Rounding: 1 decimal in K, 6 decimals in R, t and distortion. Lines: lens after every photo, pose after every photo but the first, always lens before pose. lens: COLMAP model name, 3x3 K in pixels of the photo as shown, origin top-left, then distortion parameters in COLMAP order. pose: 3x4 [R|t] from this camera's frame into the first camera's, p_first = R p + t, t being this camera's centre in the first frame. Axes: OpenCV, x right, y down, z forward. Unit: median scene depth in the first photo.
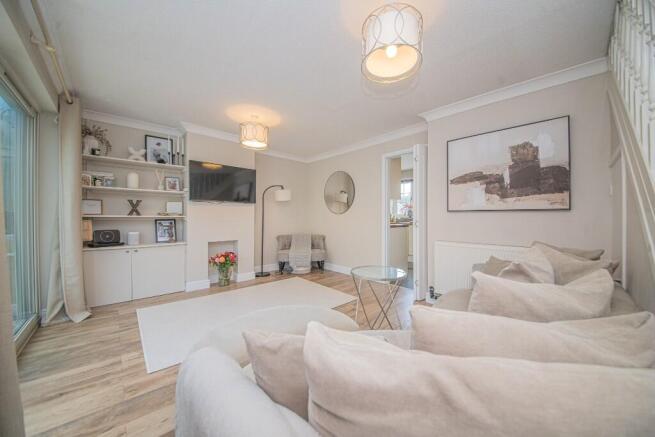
lens RADIAL K [[229.9, 0, 329.3], [0, 229.9, 218.2], [0, 0, 1]] dist [0.001792, -0.000100]
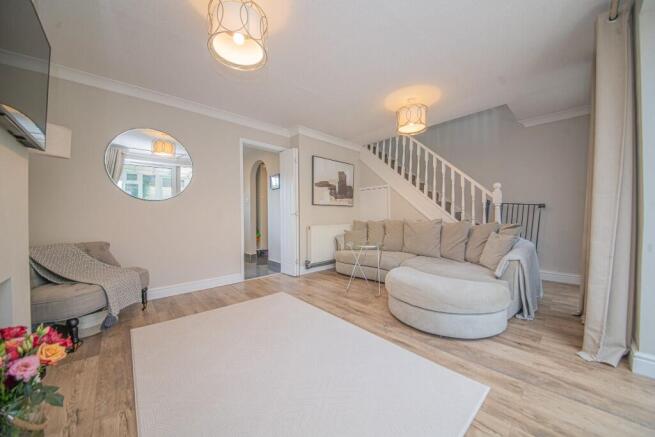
lens RADIAL K [[229.9, 0, 329.3], [0, 229.9, 218.2], [0, 0, 1]] dist [0.001792, -0.000100]
pose [[0.015063, -0.011448, 0.999821, -1.035338], [0.007387, 0.999908, 0.011338, 0.043462], [-0.999859, 0.007215, 0.015146, 1.005069]]
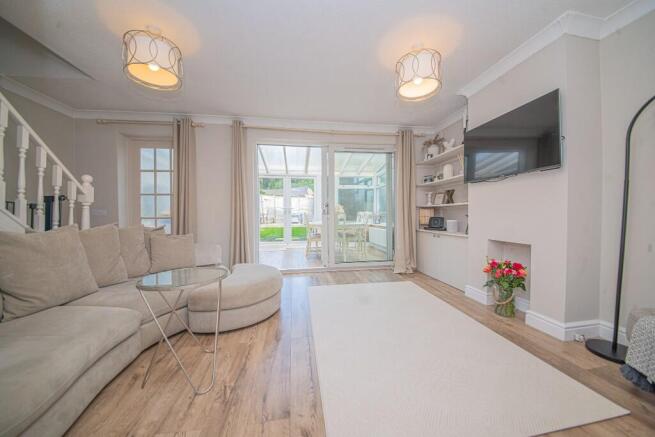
lens RADIAL K [[229.9, 0, 329.3], [0, 229.9, 218.2], [0, 0, 1]] dist [0.001792, -0.000100]
pose [[-0.569640, 0.020604, -0.821636, 0.448240], [0.004996, 0.999754, 0.021606, 0.035302], [0.821879, 0.008203, -0.569603, 1.463663]]
